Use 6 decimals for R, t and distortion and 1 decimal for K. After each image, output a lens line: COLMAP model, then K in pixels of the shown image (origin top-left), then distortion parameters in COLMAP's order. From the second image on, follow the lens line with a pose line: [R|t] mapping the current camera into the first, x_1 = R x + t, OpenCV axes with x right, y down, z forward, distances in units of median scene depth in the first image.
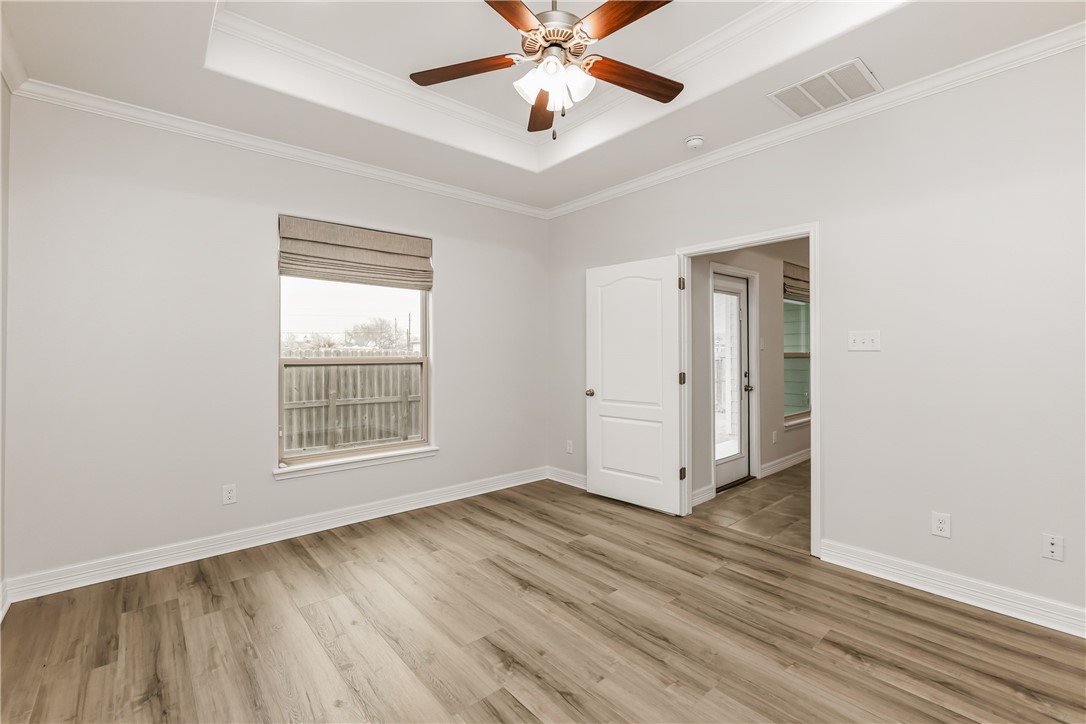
lens RADIAL K [[461.2, 0, 561.2], [0, 461.2, 354.0], [0, 0, 1]] dist [-0.003008, -0.000282]
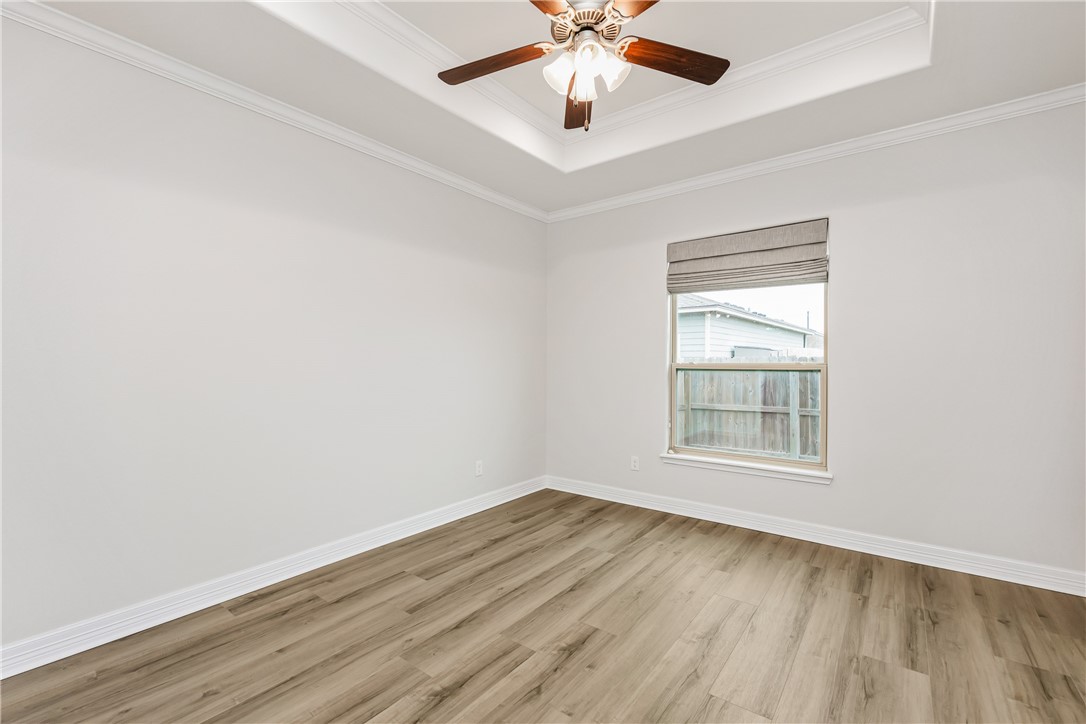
lens RADIAL K [[478.8, 0, 544.8], [0, 478.8, 361.7], [0, 0, 1]] dist [-0.001034, 0.000150]
pose [[0.194964, 0.002239, -0.980808, 0.783210], [-0.002519, 0.999995, 0.001782, 0.006924], [0.980807, 0.002123, 0.194969, 0.600691]]
